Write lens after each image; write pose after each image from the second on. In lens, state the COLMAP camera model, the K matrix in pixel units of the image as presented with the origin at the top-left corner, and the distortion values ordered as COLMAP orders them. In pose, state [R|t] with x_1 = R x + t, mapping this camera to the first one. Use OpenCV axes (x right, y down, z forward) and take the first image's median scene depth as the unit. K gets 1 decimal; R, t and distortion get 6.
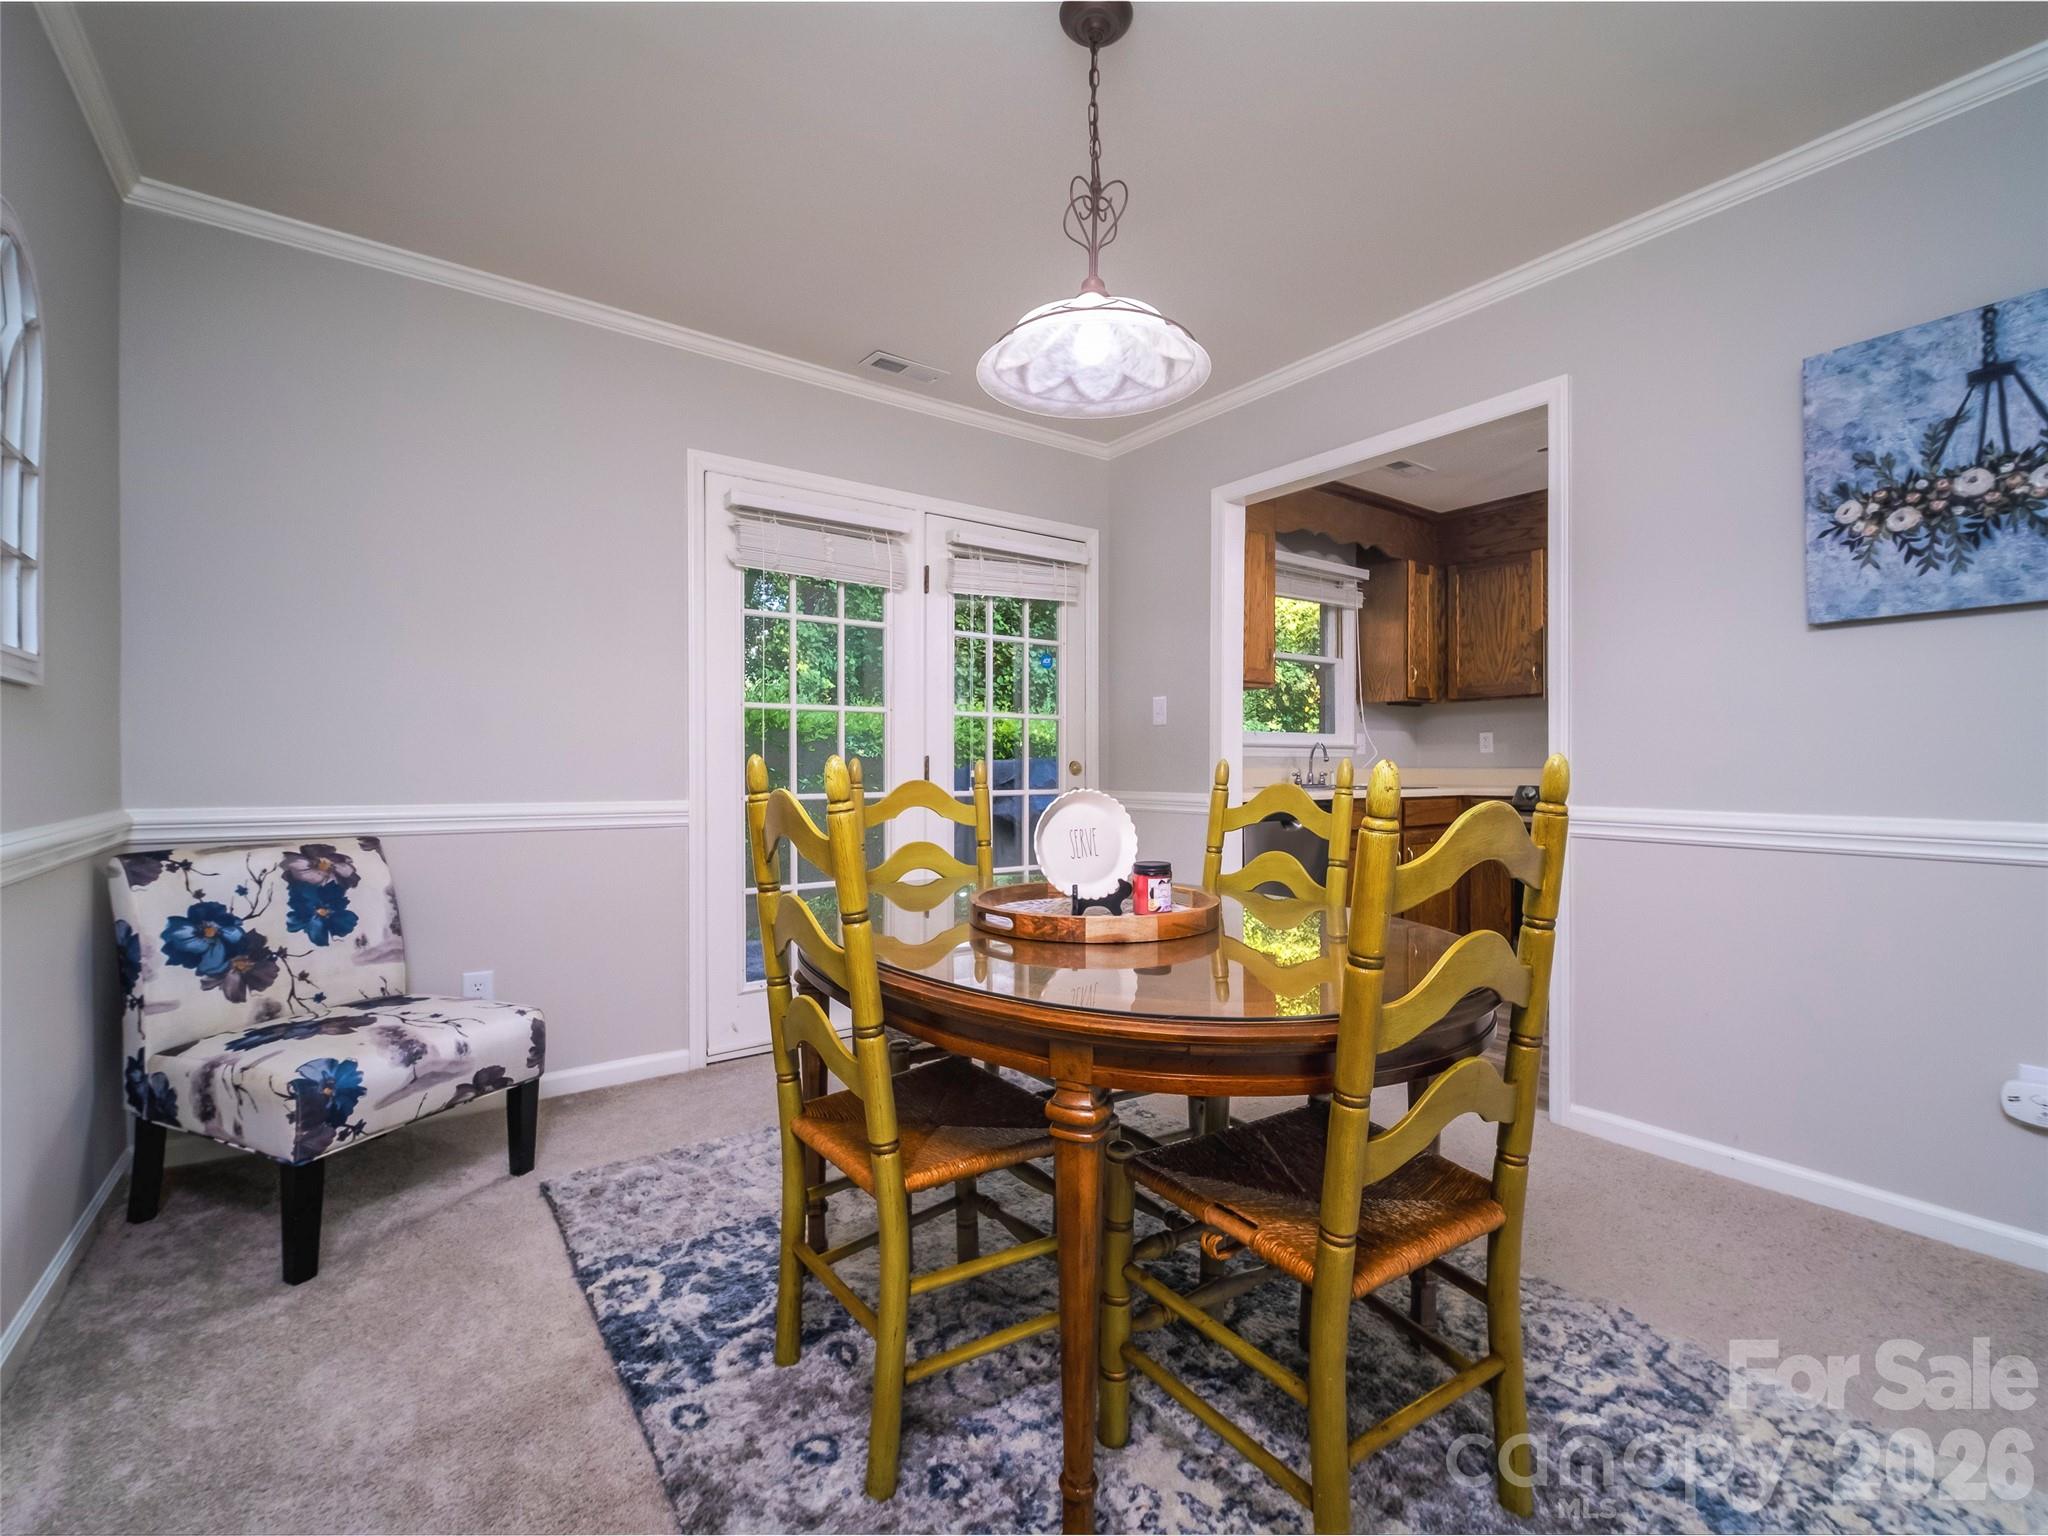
lens RADIAL K [[892.9, 0, 1006.4], [0, 892.9, 766.8], [0, 0, 1]] dist [0.000143, -0.000598]
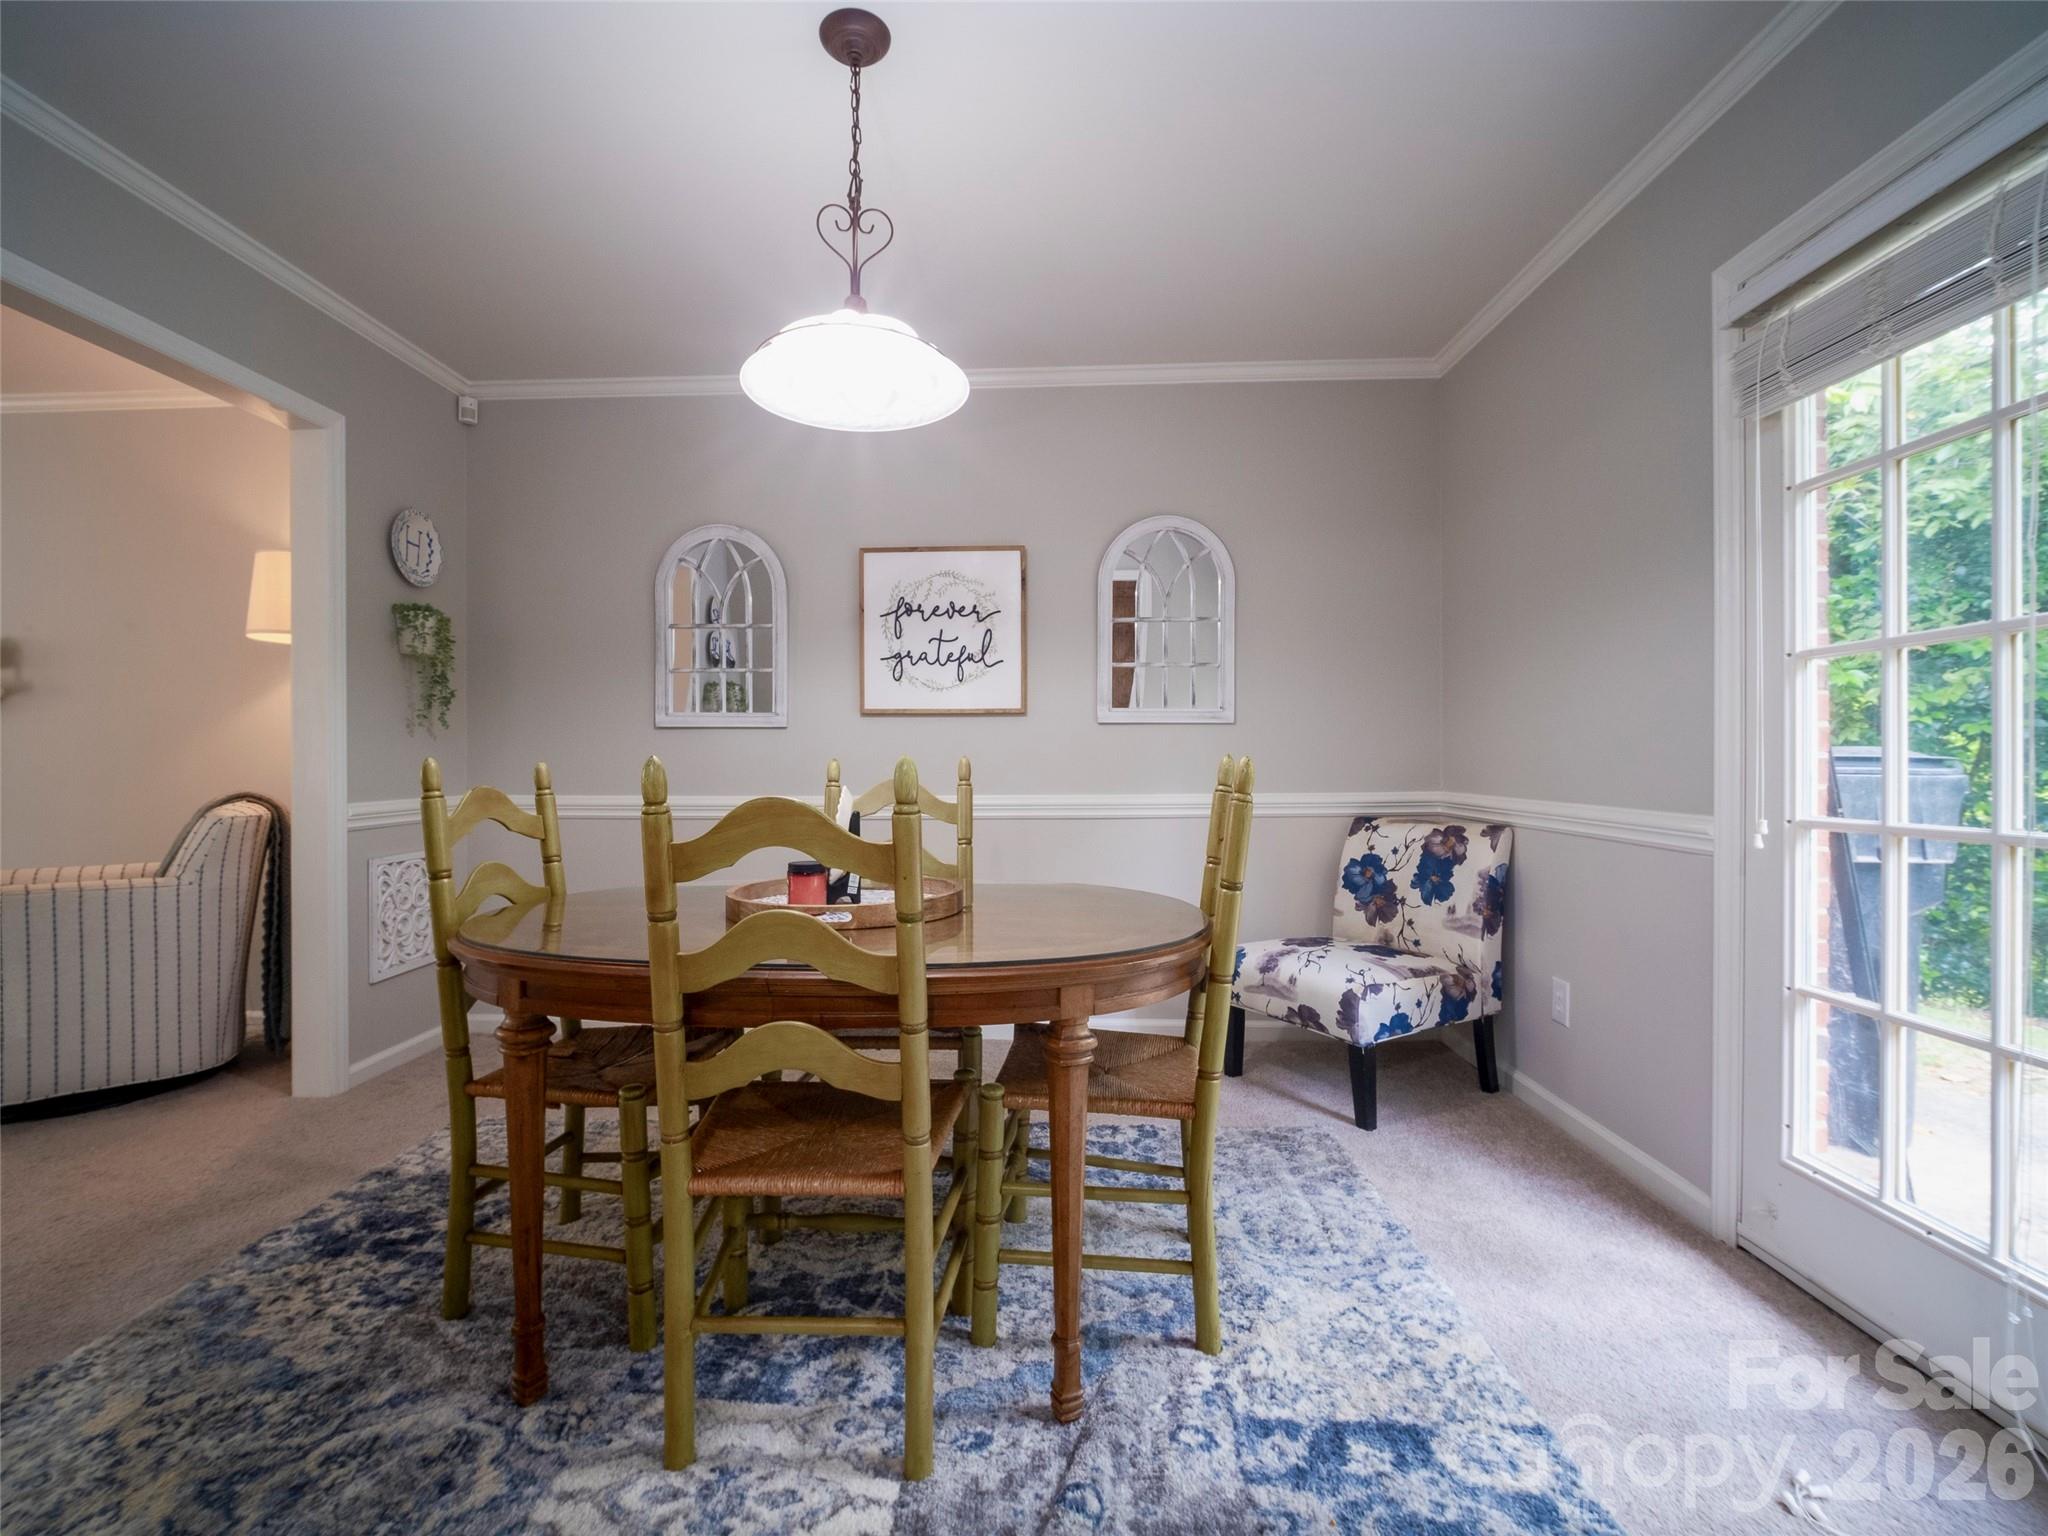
lens RADIAL K [[892.9, 0, 1006.4], [0, 892.9, 766.8], [0, 0, 1]] dist [0.000143, -0.000598]
pose [[-0.603508, -0.000428, -0.797357, 0.640675], [-0.002370, 0.999996, 0.001257, 0.006194], [0.797353, 0.002648, -0.603507, 1.379528]]
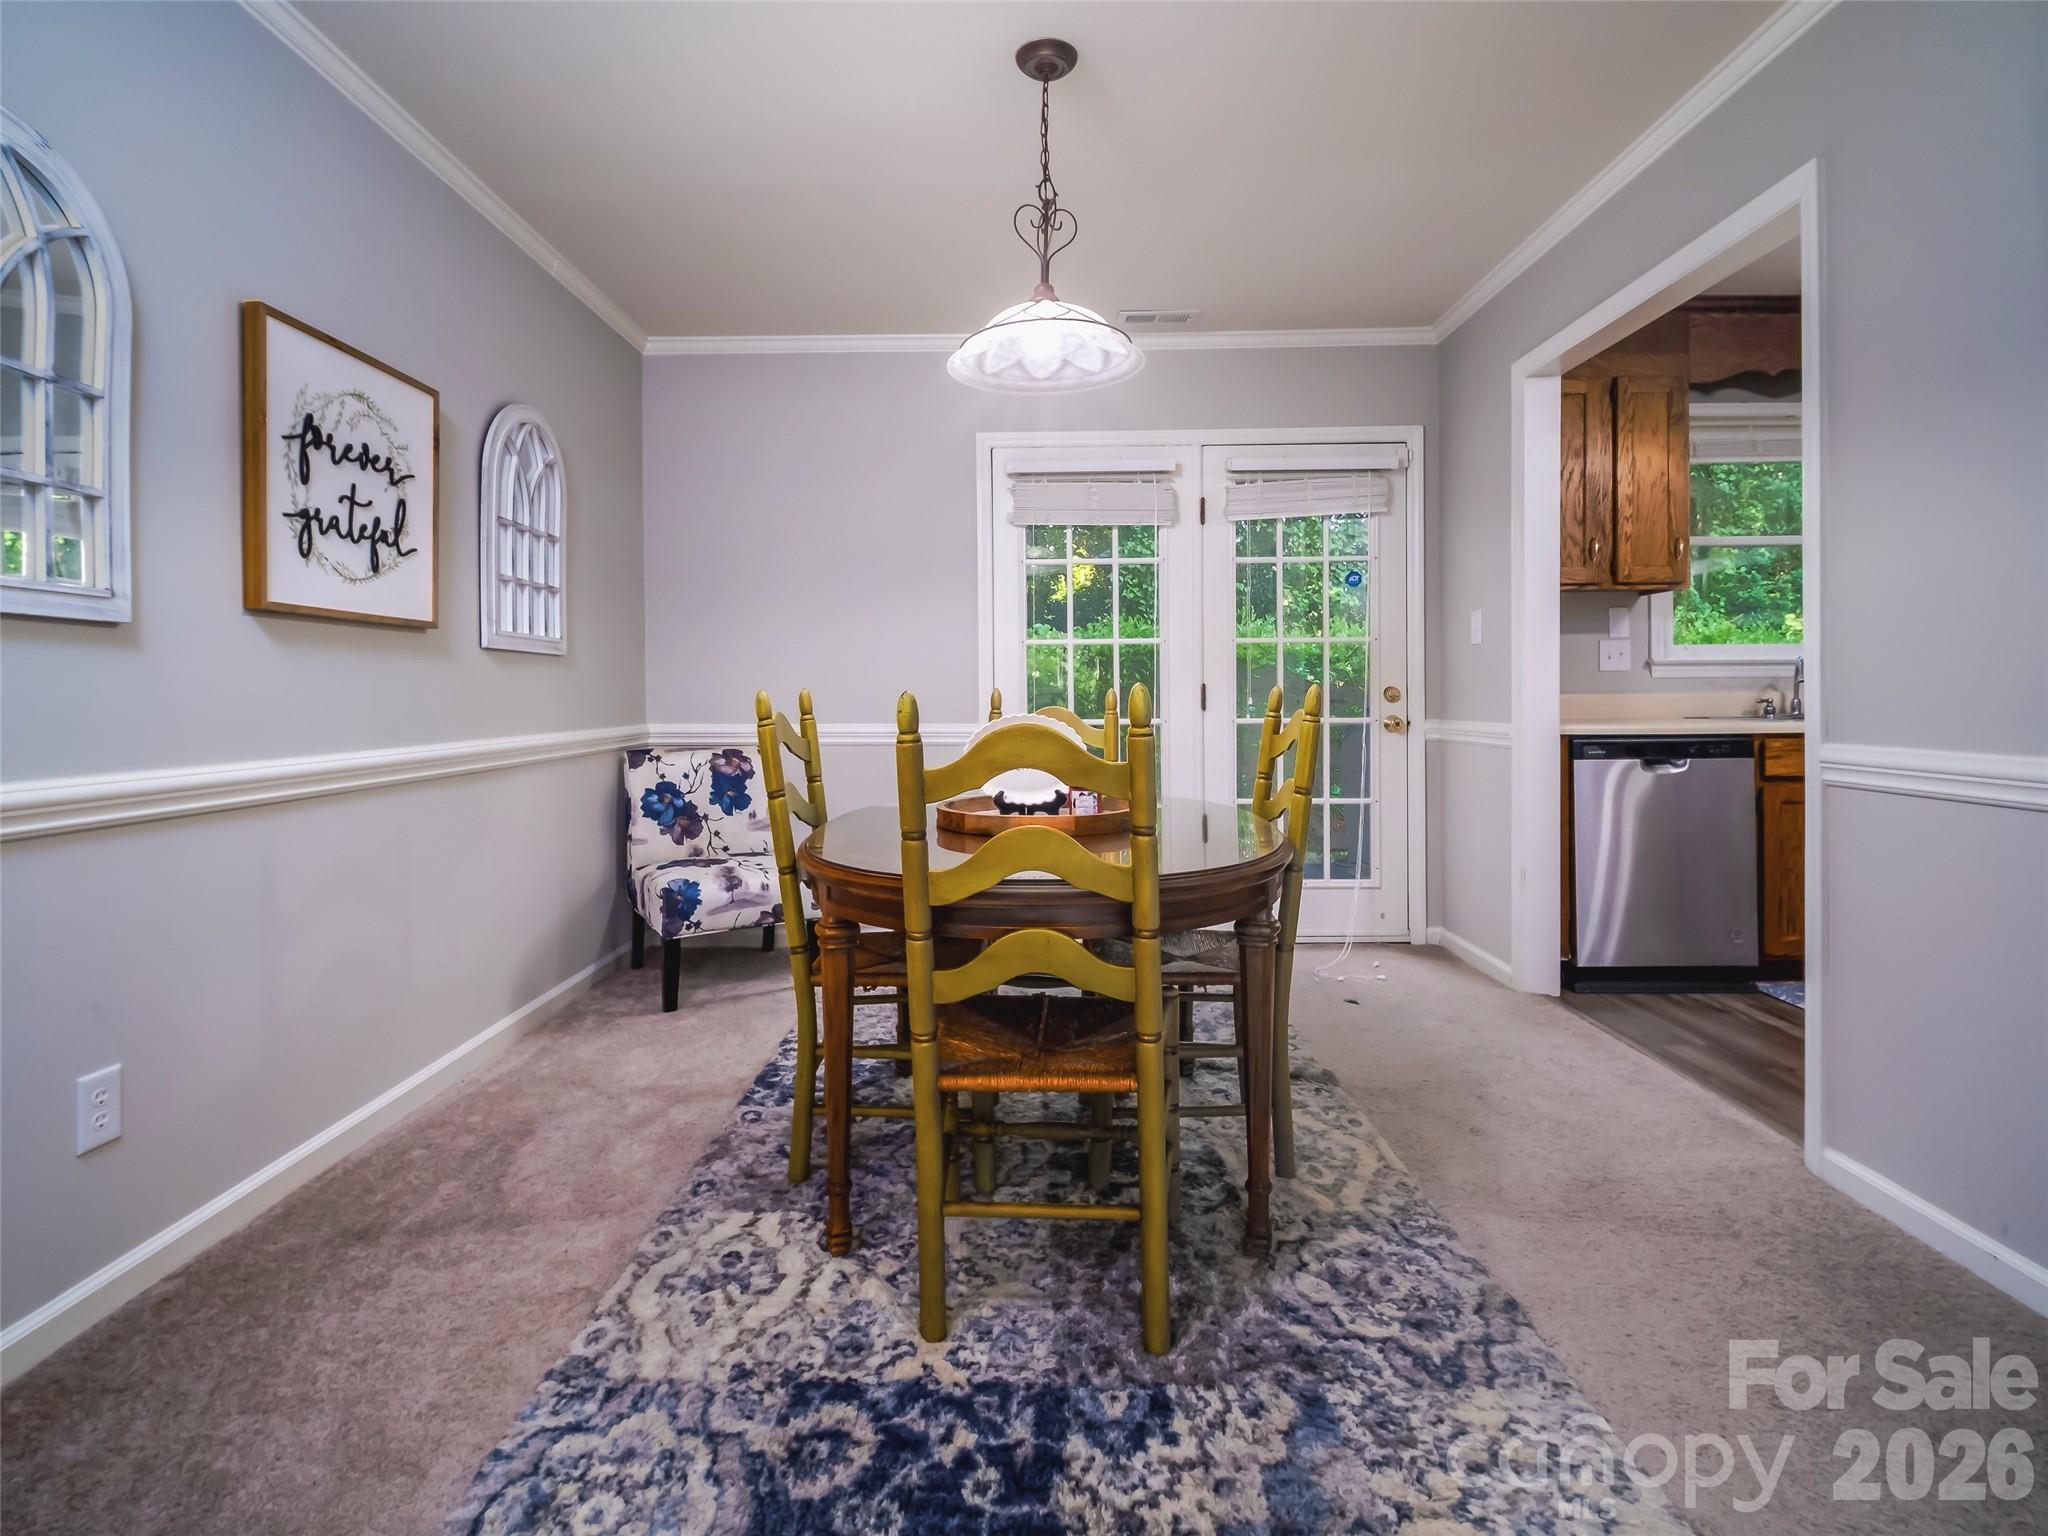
lens RADIAL K [[979.5, 0, 1001.5], [0, 979.5, 696.3], [0, 0, 1]] dist [0.000614, -0.000514]
pose [[0.800078, -0.006823, -0.599857, 0.651336], [0.007855, 0.999969, -0.000898, 0.002754], [0.599844, -0.003993, 0.800107, -0.060018]]
